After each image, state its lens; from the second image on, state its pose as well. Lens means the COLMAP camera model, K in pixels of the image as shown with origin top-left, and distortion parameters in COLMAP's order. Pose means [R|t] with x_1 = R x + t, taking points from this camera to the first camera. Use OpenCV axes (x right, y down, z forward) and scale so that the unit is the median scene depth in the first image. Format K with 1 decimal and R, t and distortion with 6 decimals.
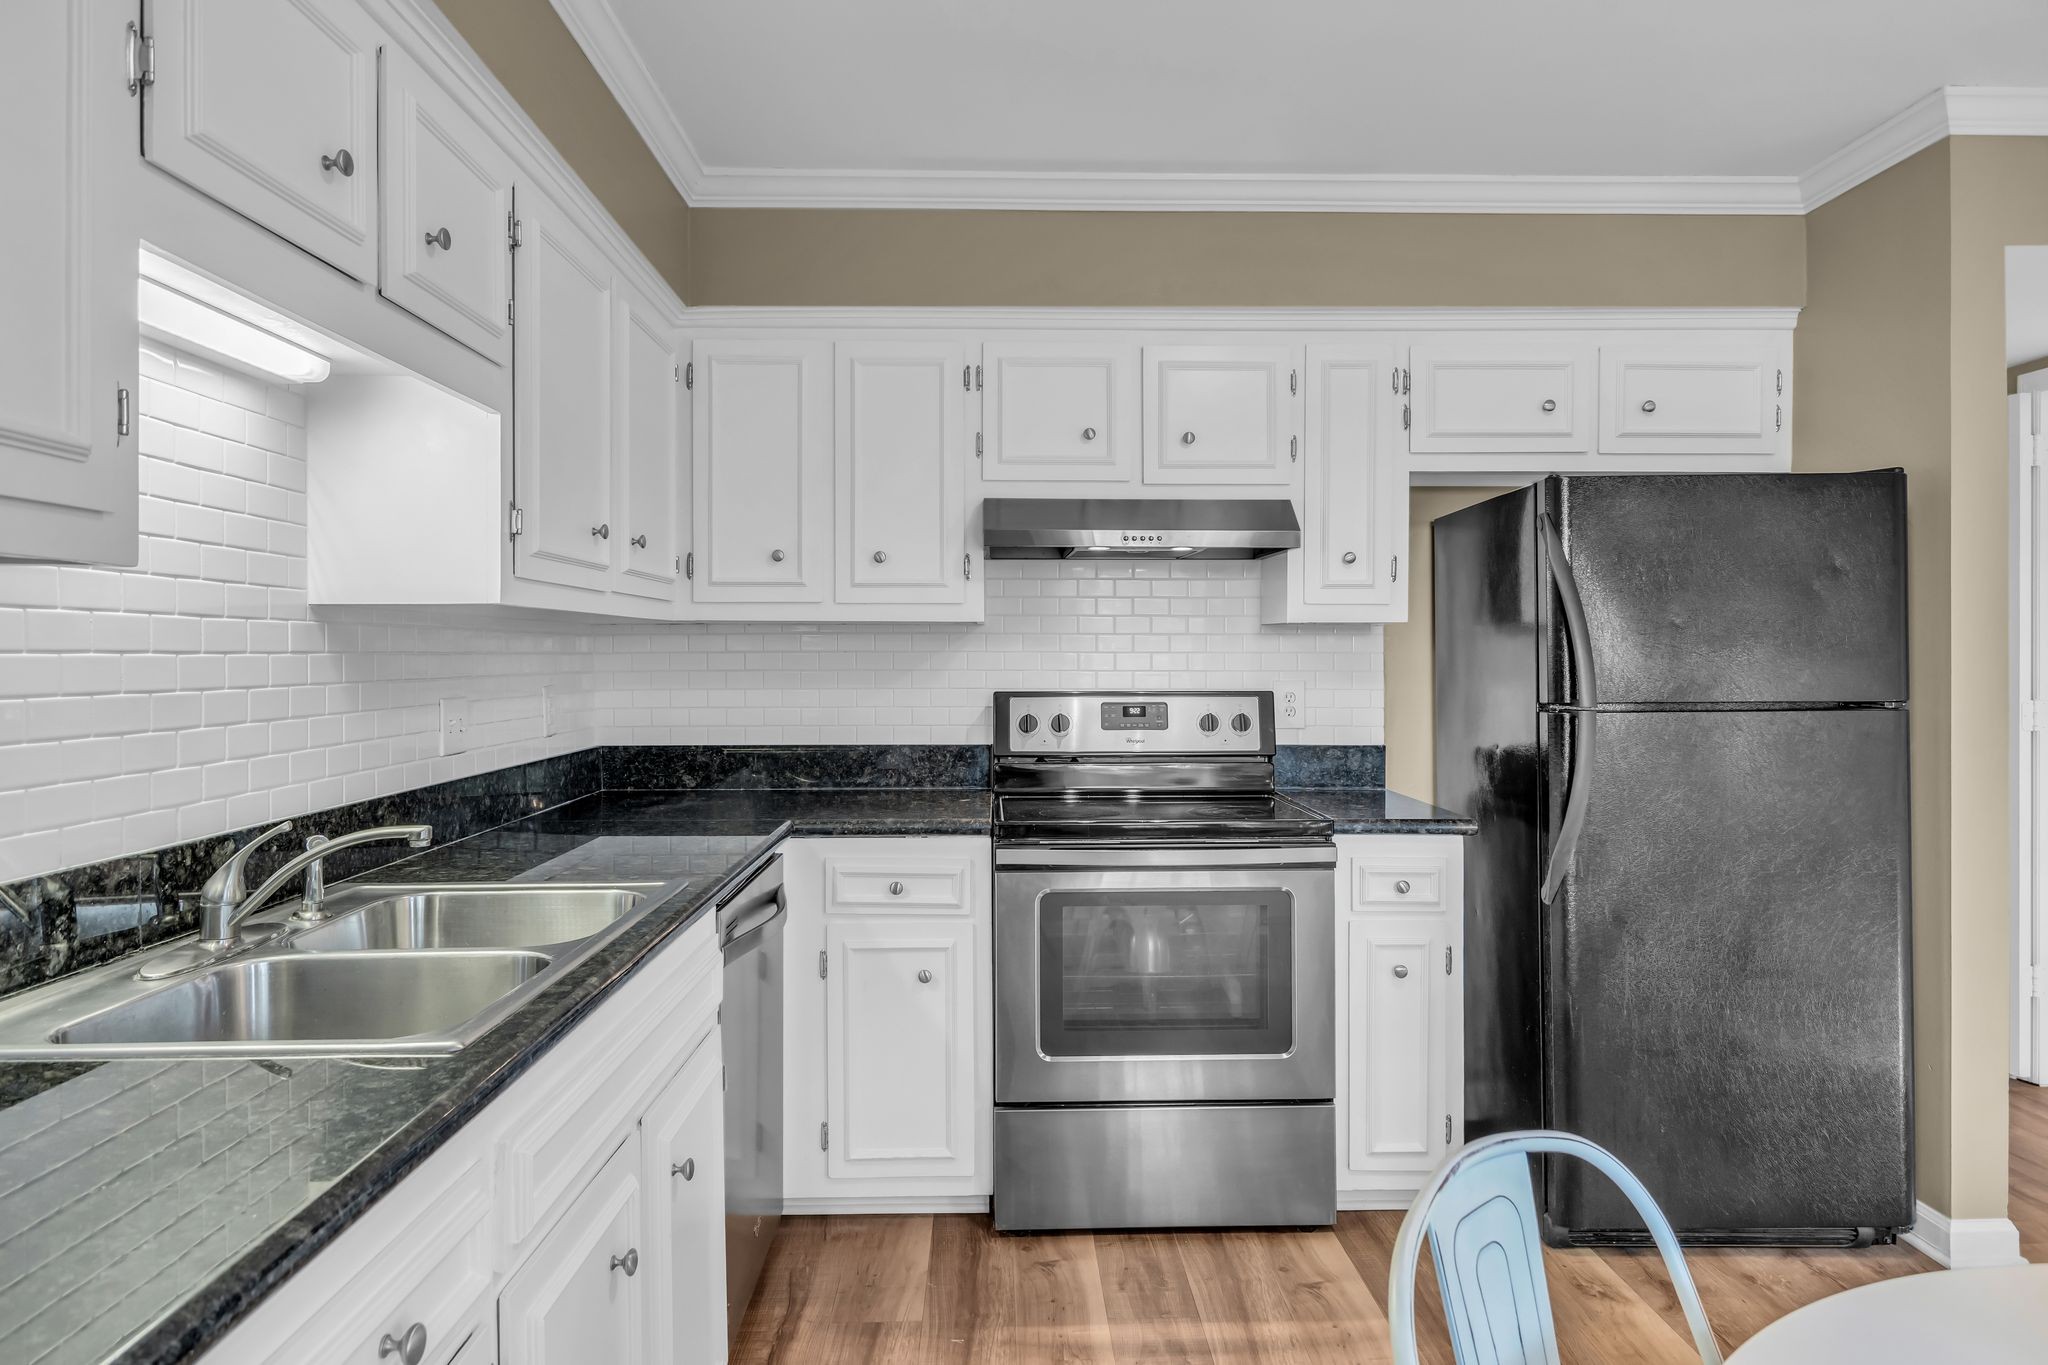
lens RADIAL K [[1206.9, 0, 1025.3], [0, 1206.9, 652.5], [0, 0, 1]] dist [0.015930, -0.000700]
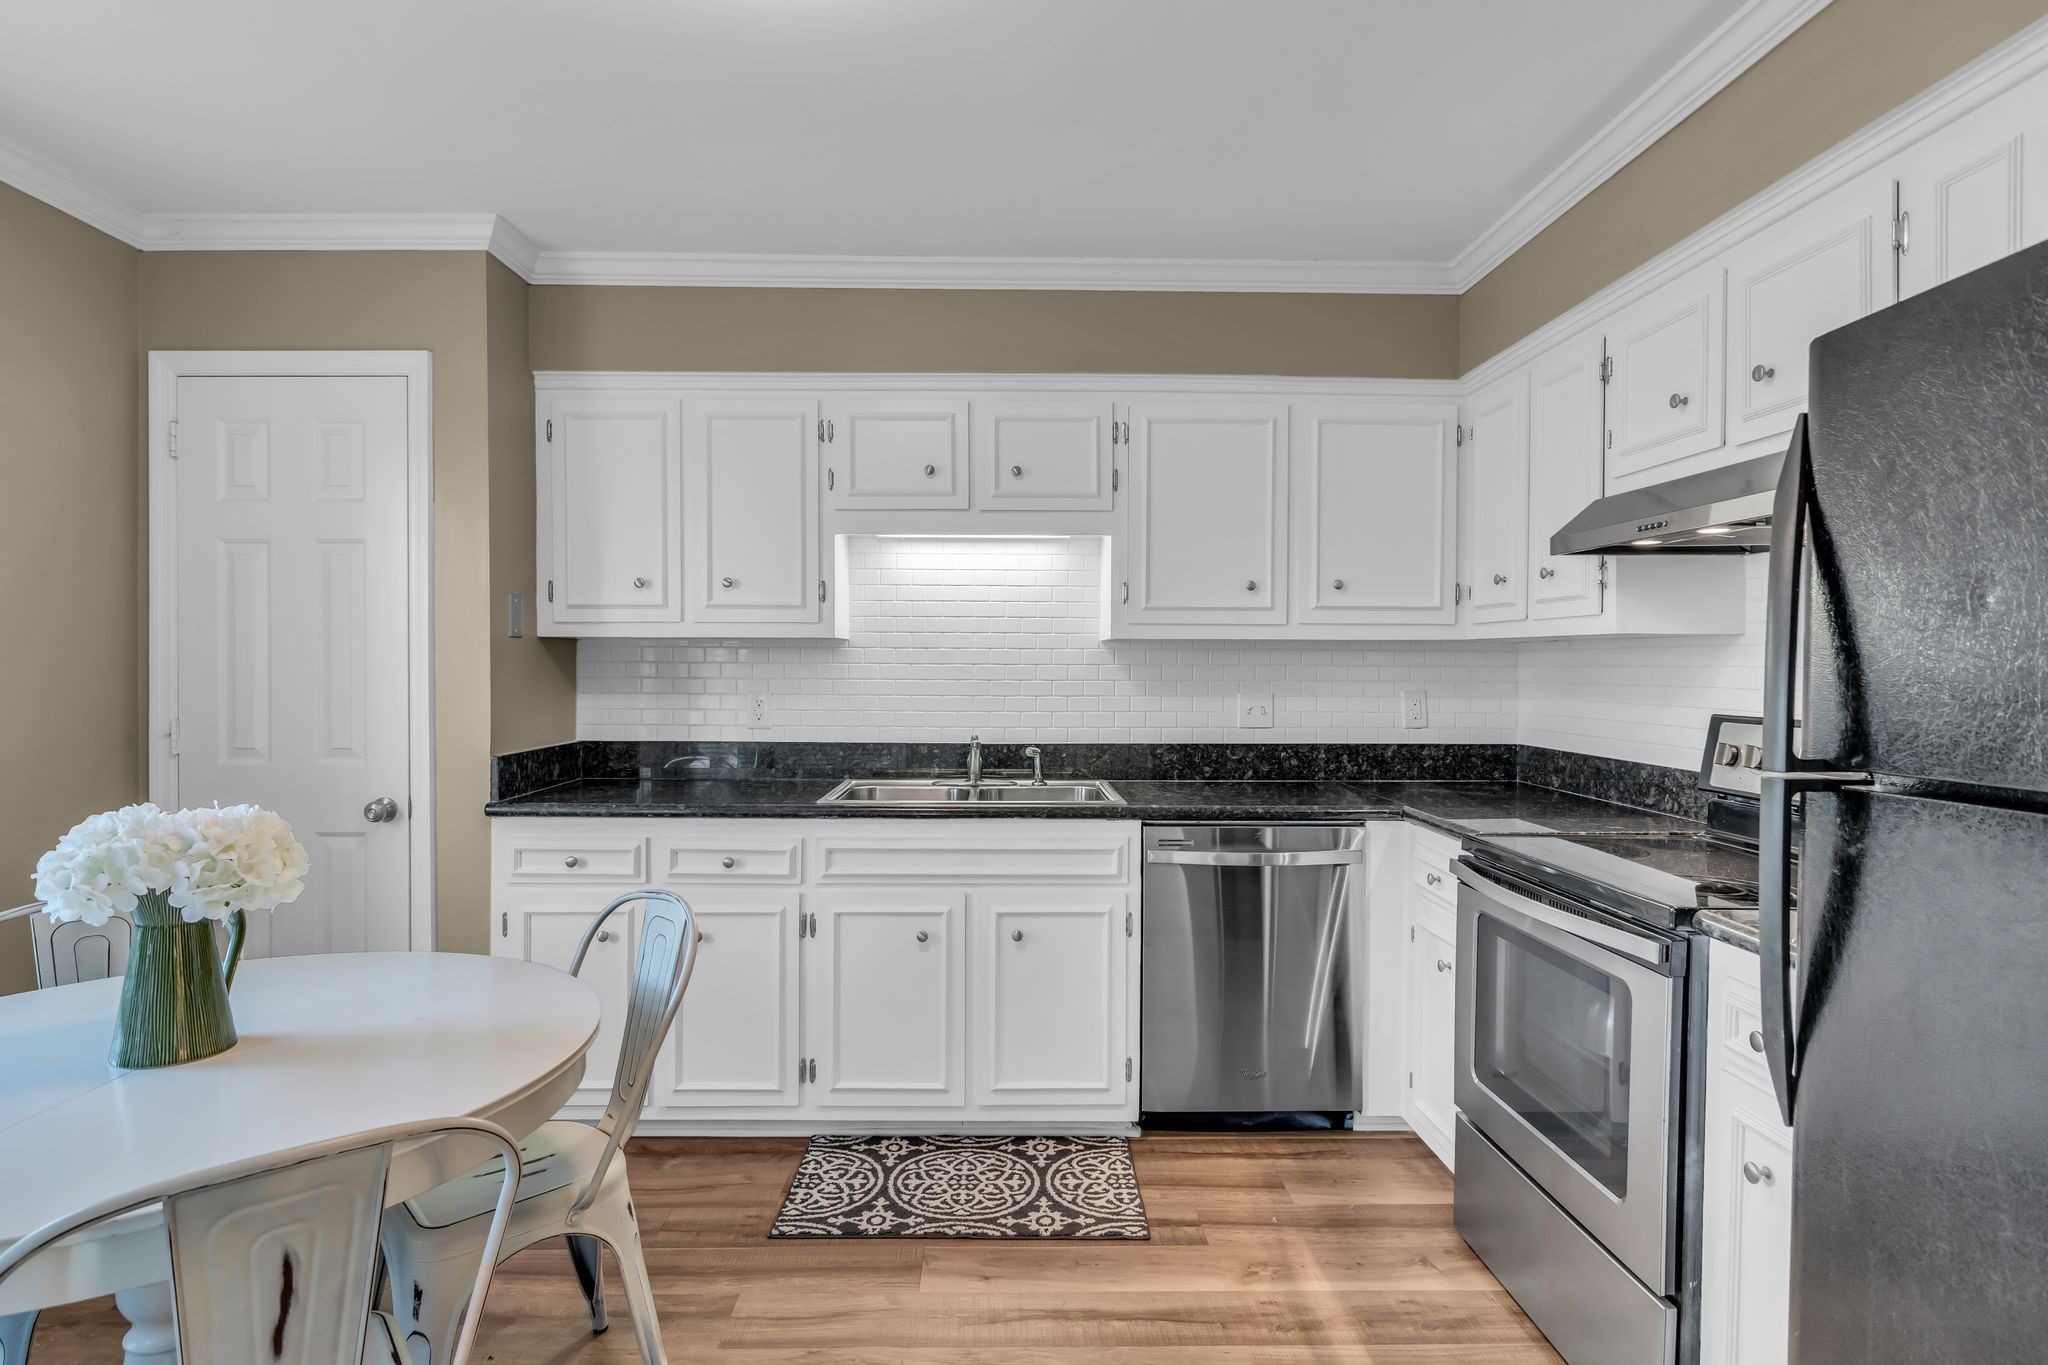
lens RADIAL K [[1078.9, 0, 1024.0], [0, 1078.9, 682.5], [0, 0, 1]] dist [-0.002145, -0.000571]
pose [[0.005874, 0.018659, -0.999809, 0.788334], [-0.003888, 0.999819, 0.018636, -0.001988], [0.999975, 0.003778, 0.005946, 0.557873]]
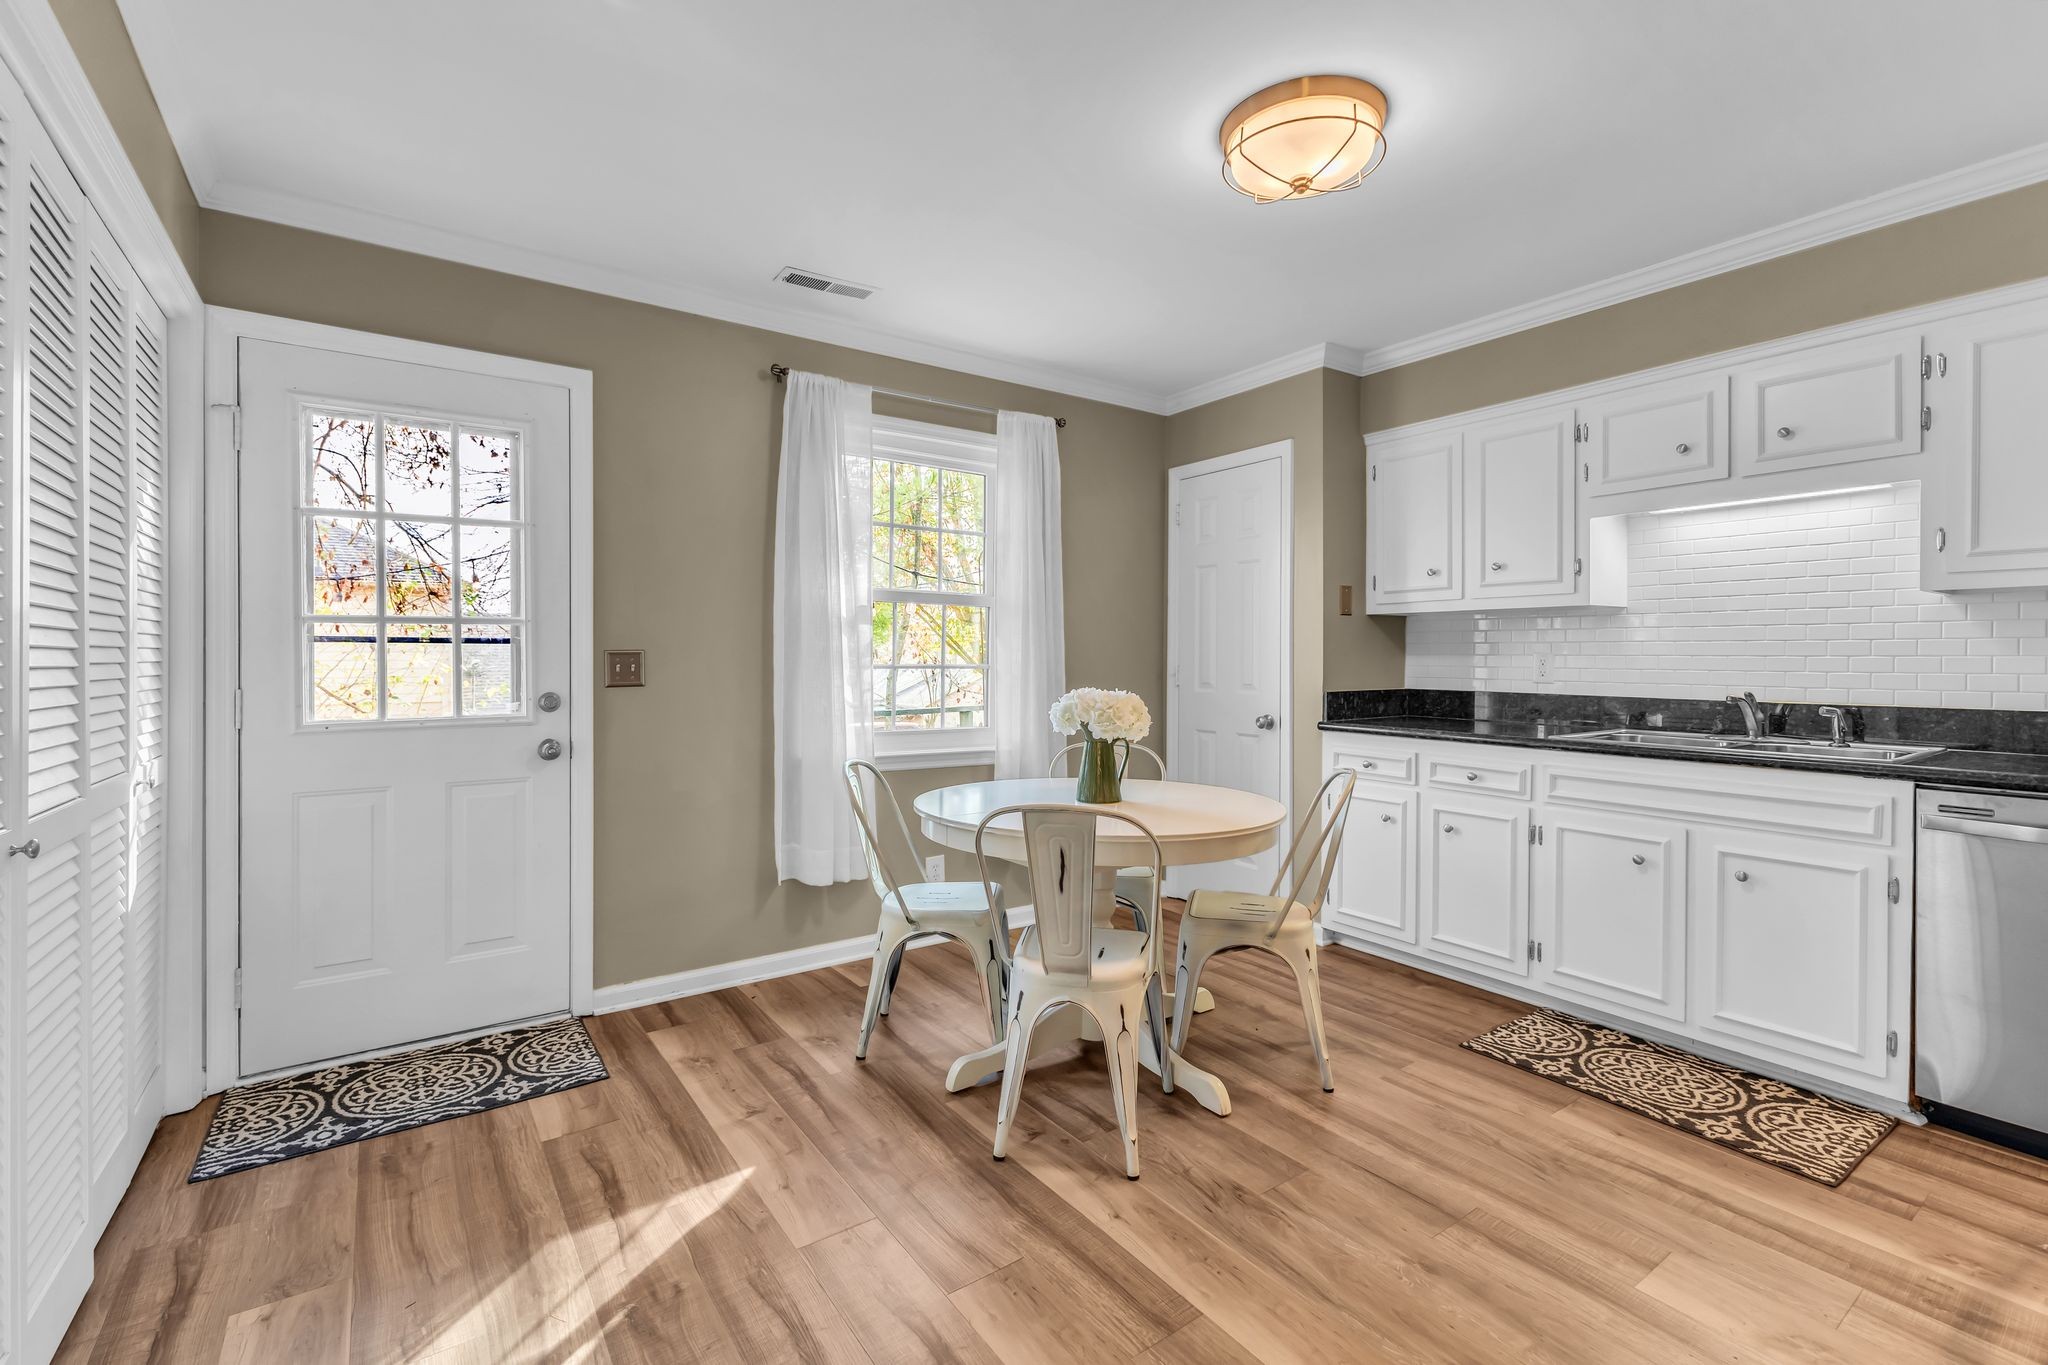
lens RADIAL K [[893.6, 0, 1012.5], [0, 893.6, 663.3], [0, 0, 1]] dist [0.001086, -0.000258]
pose [[-0.830078, 0.007513, -0.557597, 0.867696], [0.002456, 0.999949, 0.009816, 0.030623], [0.557642, 0.006779, -0.830054, 0.868122]]
